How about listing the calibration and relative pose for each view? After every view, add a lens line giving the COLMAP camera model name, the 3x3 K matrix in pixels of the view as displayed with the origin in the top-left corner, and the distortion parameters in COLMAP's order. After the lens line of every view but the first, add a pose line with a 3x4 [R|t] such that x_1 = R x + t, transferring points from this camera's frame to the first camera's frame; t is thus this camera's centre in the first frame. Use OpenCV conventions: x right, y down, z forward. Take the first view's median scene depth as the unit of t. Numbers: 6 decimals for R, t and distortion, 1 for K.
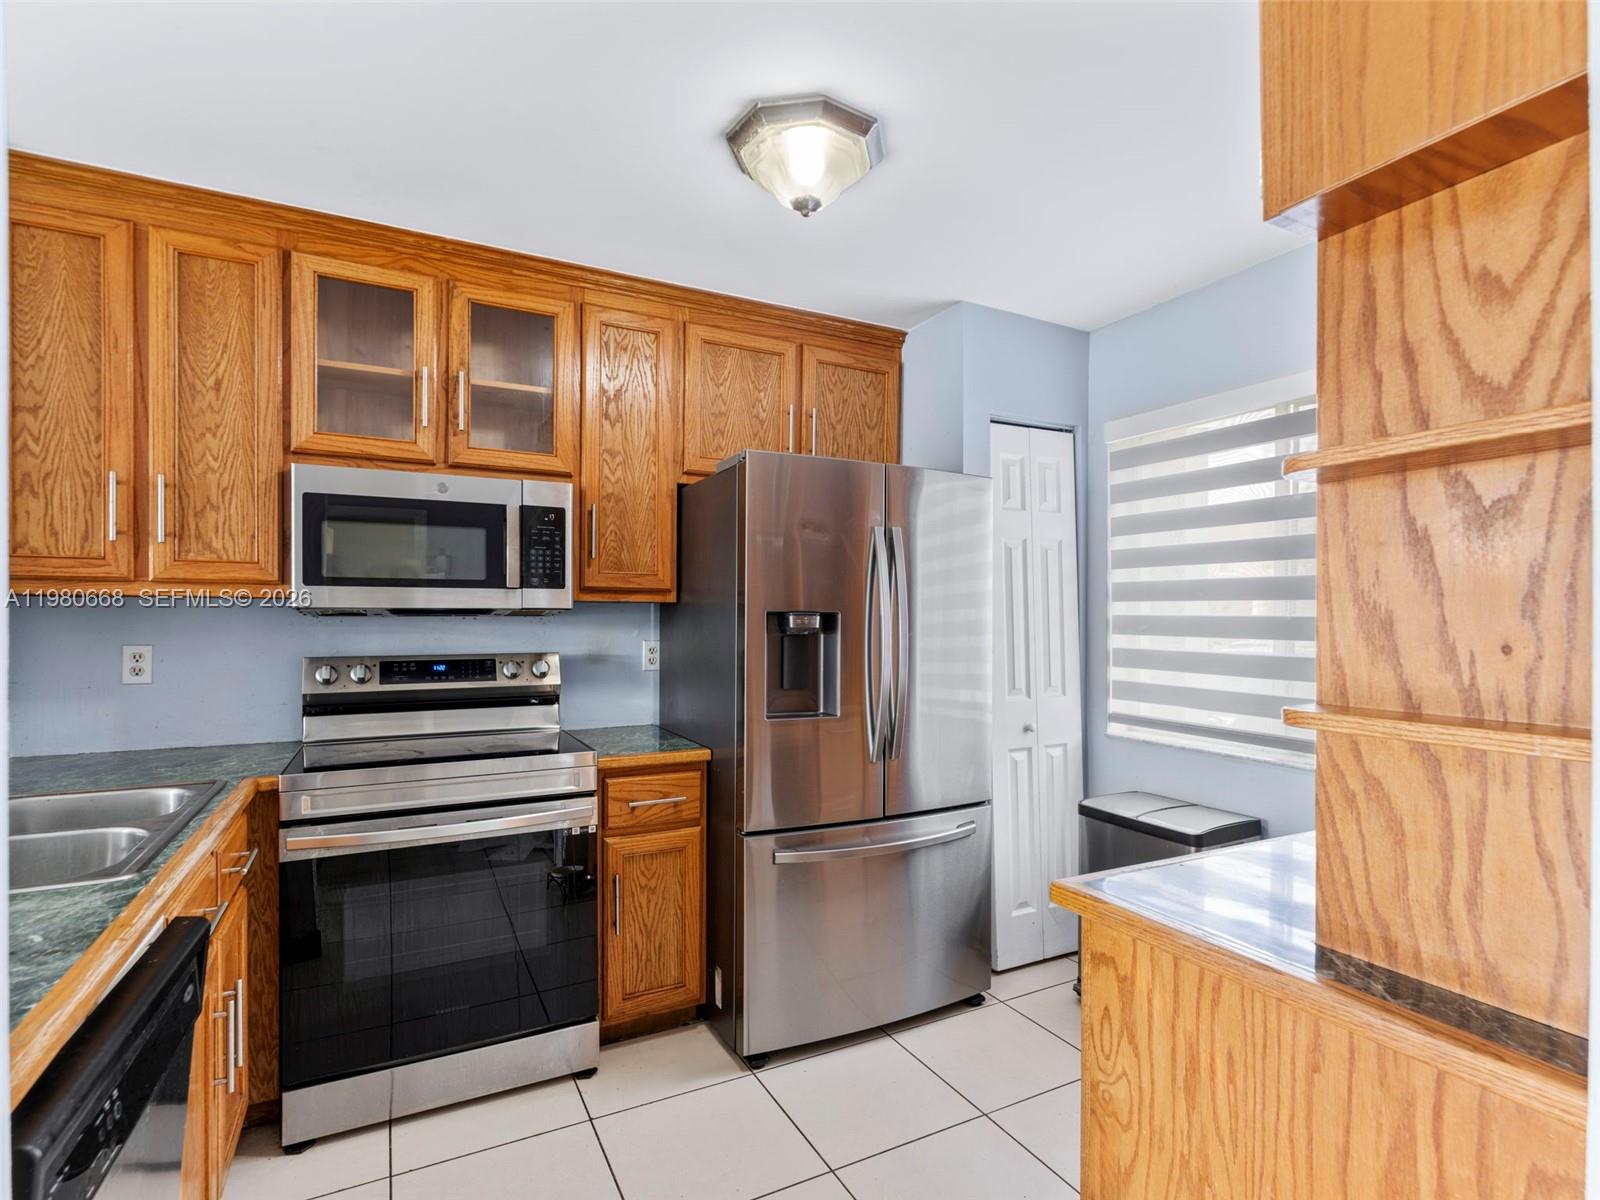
lens RADIAL K [[804.1, 0, 740.7], [0, 804.1, 618.2], [0, 0, 1]] dist [-0.002499, -0.000932]
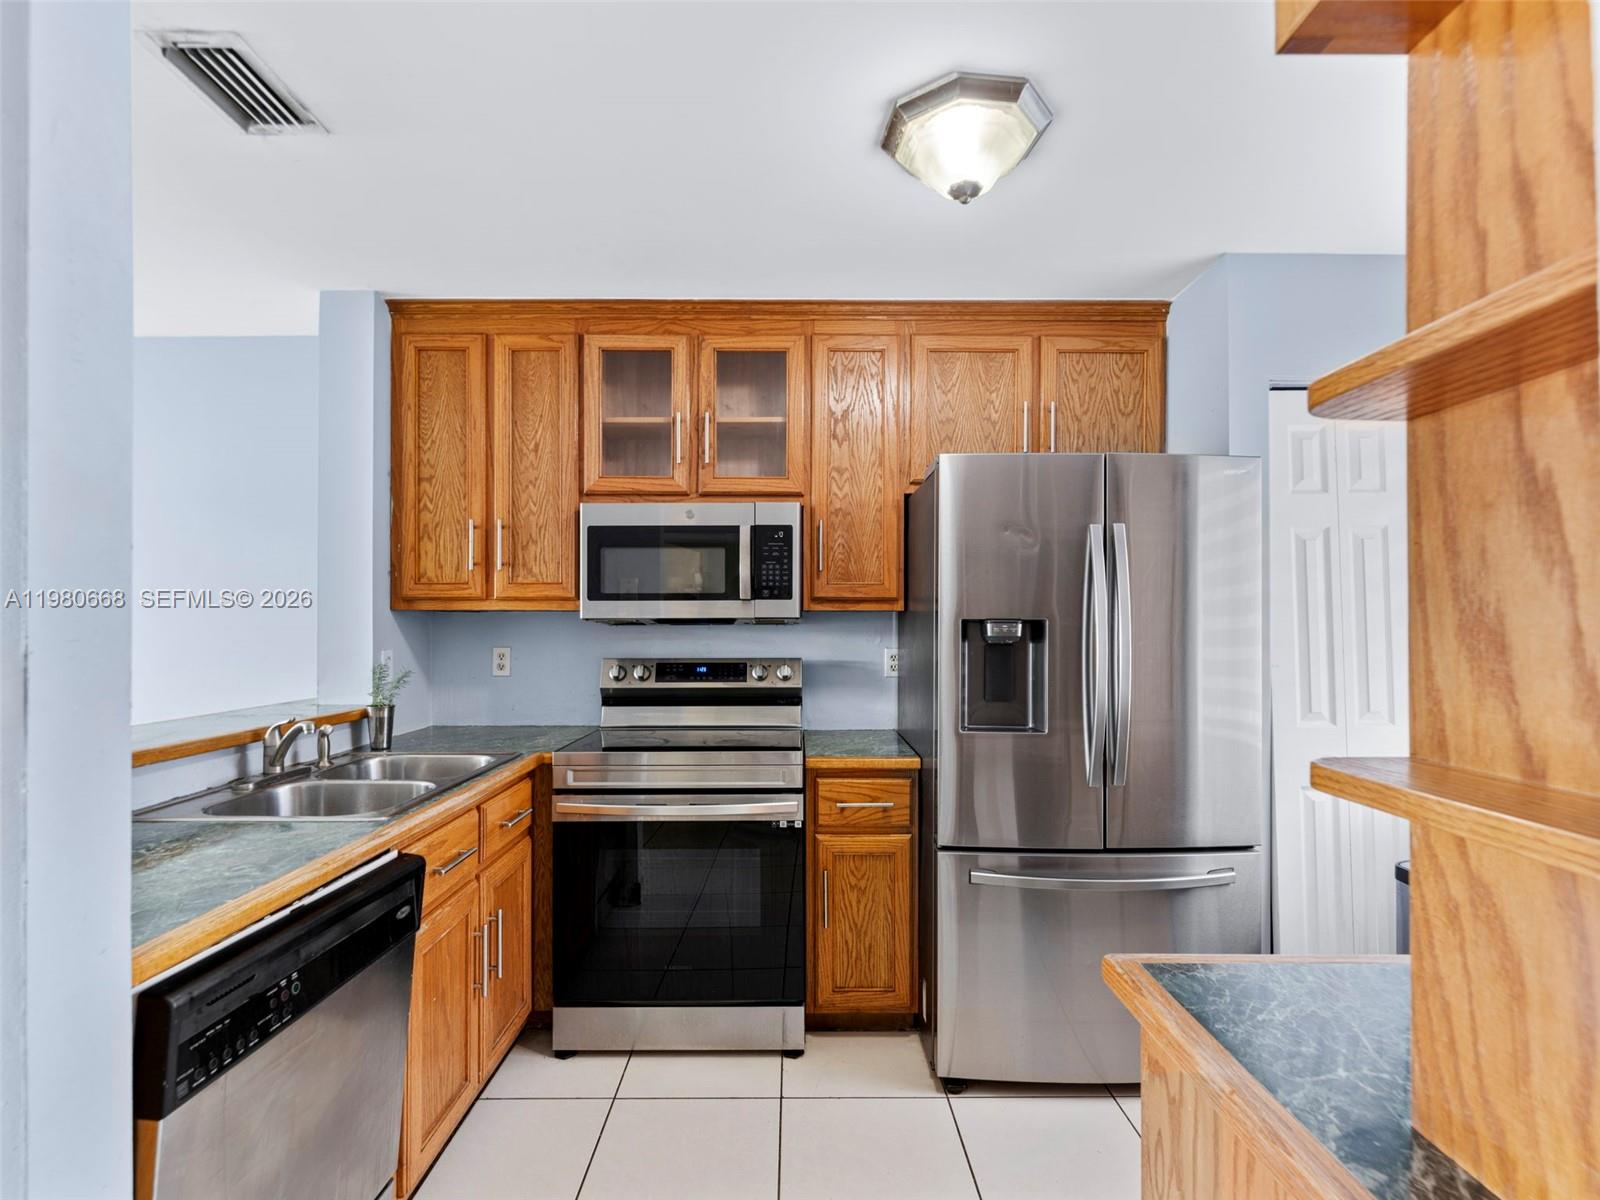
lens RADIAL K [[746.6, 0, 813.4], [0, 746.6, 617.6], [0, 0, 1]] dist [-0.002958, -0.001002]
pose [[0.894273, -0.007147, -0.447465, 0.281456], [0.002208, 0.999931, -0.011558, -0.000502], [0.447517, 0.009348, 0.894227, 0.121992]]
